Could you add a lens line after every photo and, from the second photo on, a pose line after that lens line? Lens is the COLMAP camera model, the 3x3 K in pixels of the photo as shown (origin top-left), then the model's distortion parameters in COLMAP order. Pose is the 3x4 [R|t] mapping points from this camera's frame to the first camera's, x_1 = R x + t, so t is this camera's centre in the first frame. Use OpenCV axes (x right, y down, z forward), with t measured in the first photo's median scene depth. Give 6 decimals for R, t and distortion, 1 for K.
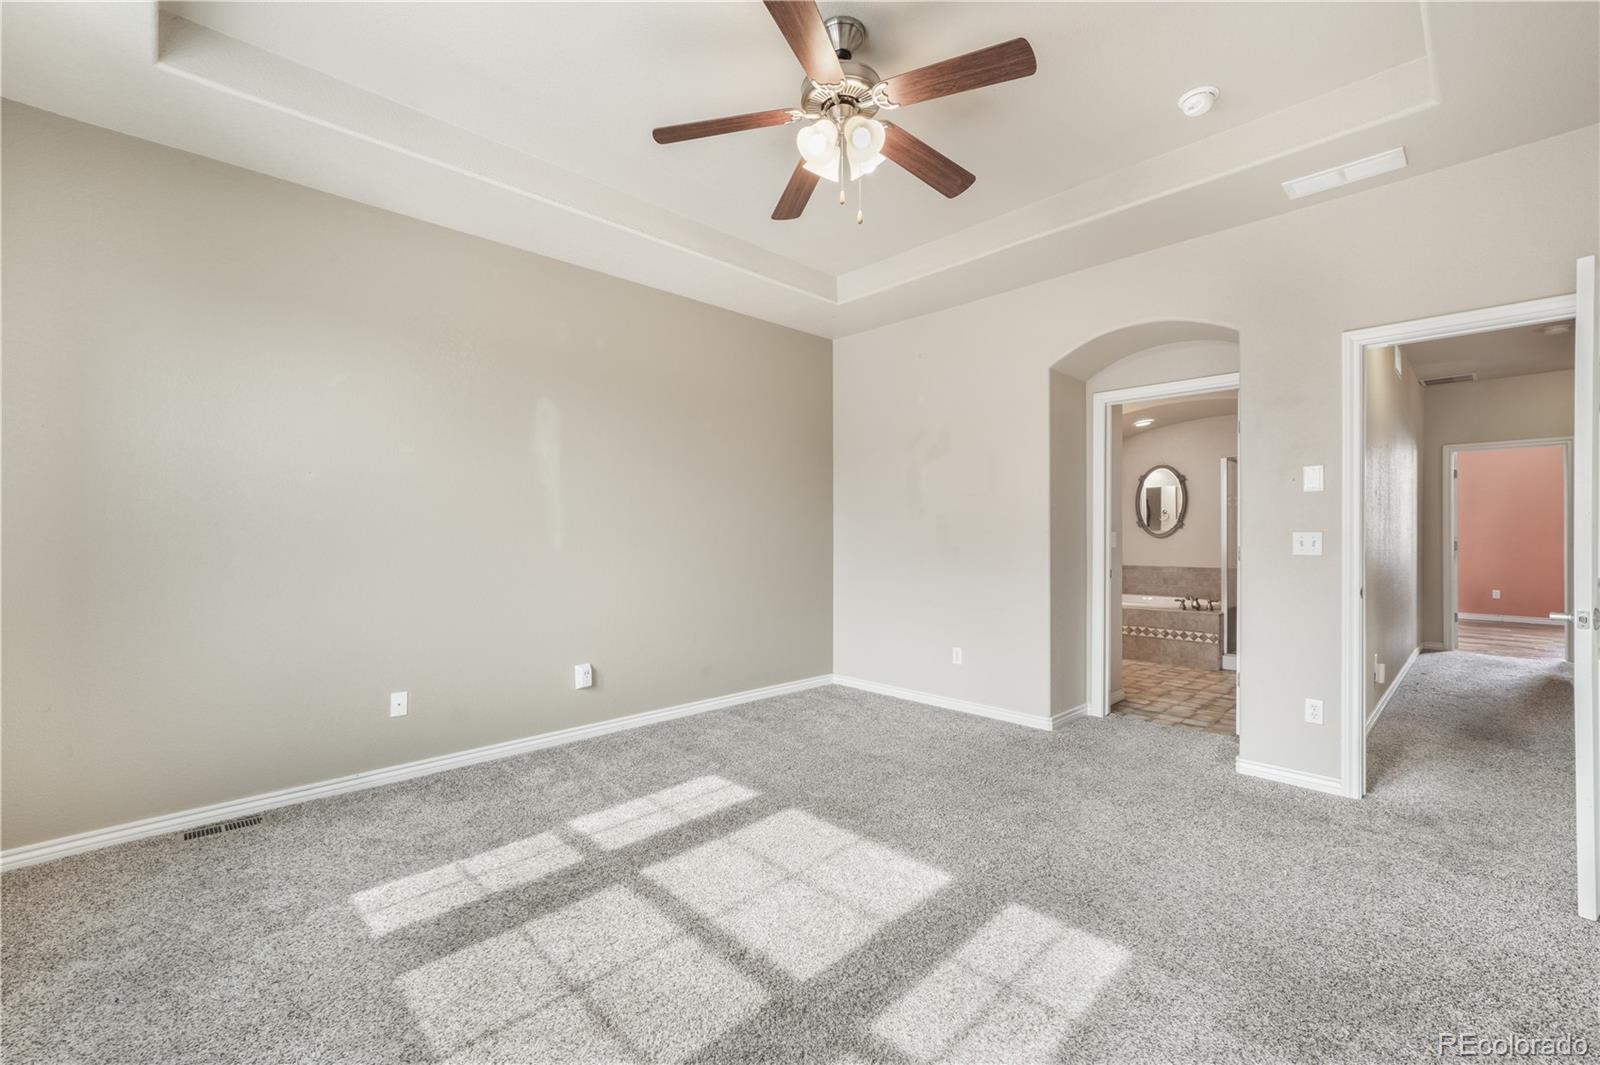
lens RADIAL K [[686.4, 0, 812.1], [0, 686.4, 530.7], [0, 0, 1]] dist [0.004265, 0.001490]
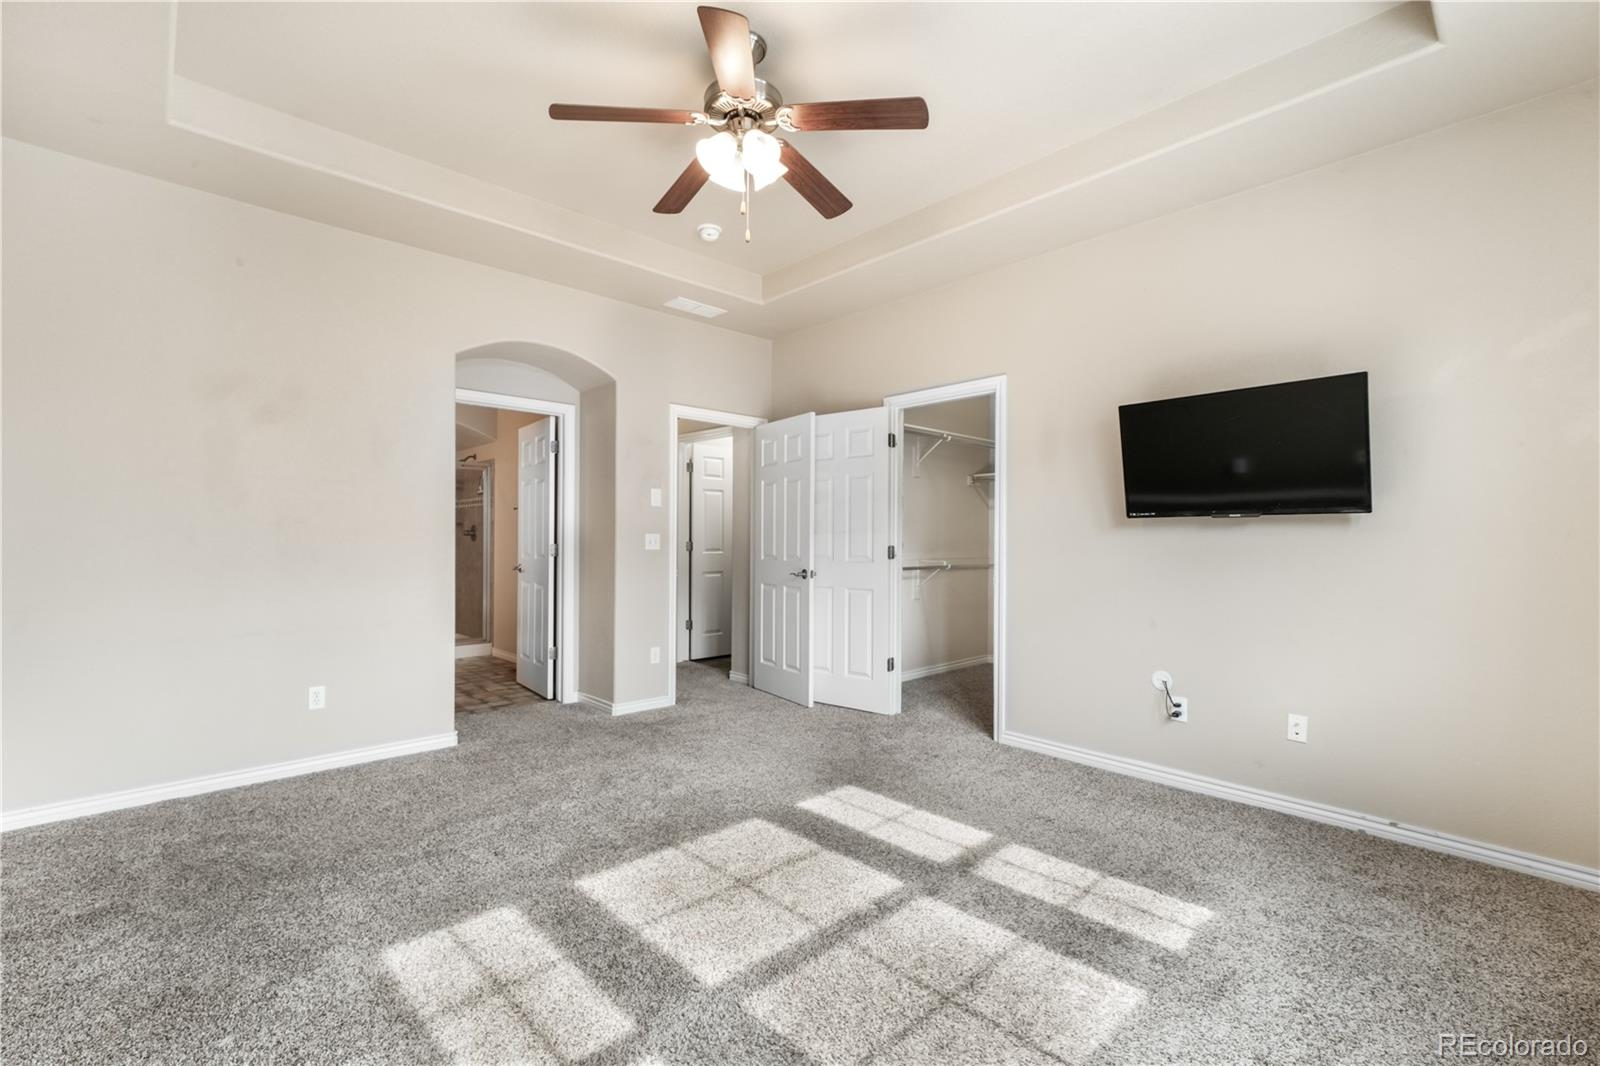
lens RADIAL K [[686.4, 0, 806.3], [0, 686.4, 538.2], [0, 0, 1]] dist [0.004265, 0.001490]
pose [[0.002929, -0.000094, 0.999996, -0.771937], [-0.015319, 0.999883, 0.000139, 0.006132], [-0.999878, -0.015319, 0.002927, 0.702752]]
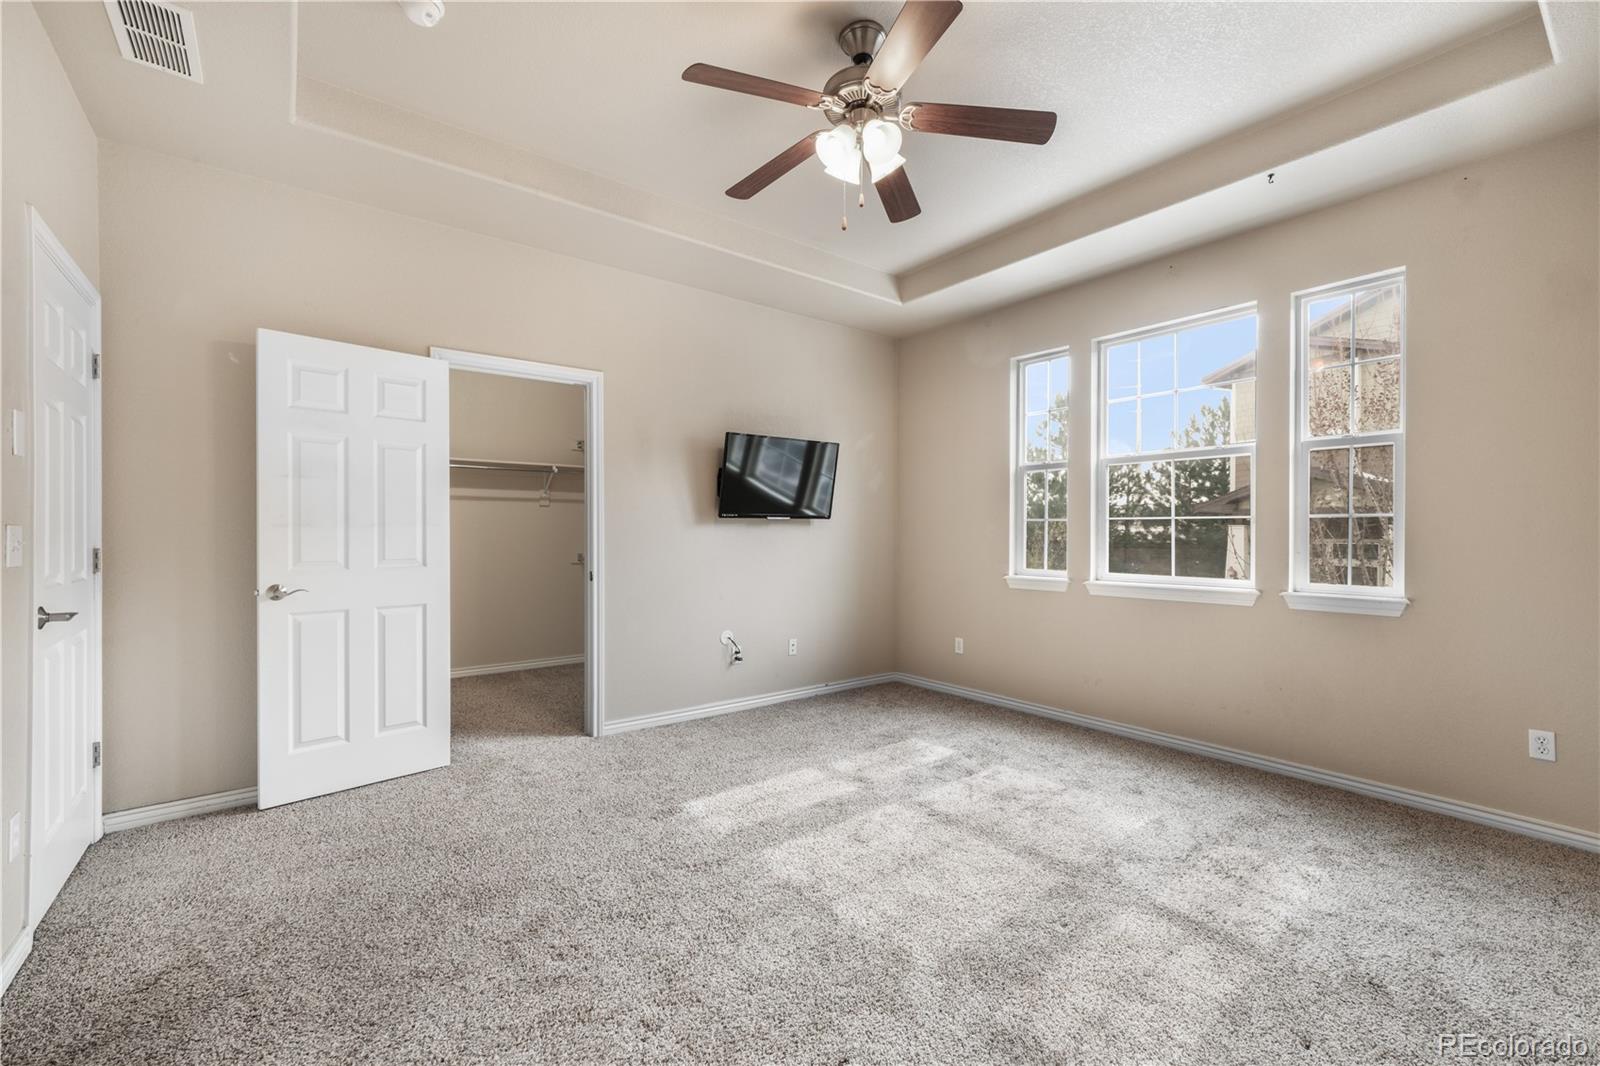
lens RADIAL K [[686.4, 0, 796.4], [0, 686.4, 528.0], [0, 0, 1]] dist [0.004265, 0.001490]
pose [[-0.994812, -0.010776, 0.101158, 0.035544], [-0.010882, 0.999941, -0.000491, -0.013560], [-0.101147, -0.001590, -0.994870, 1.608863]]
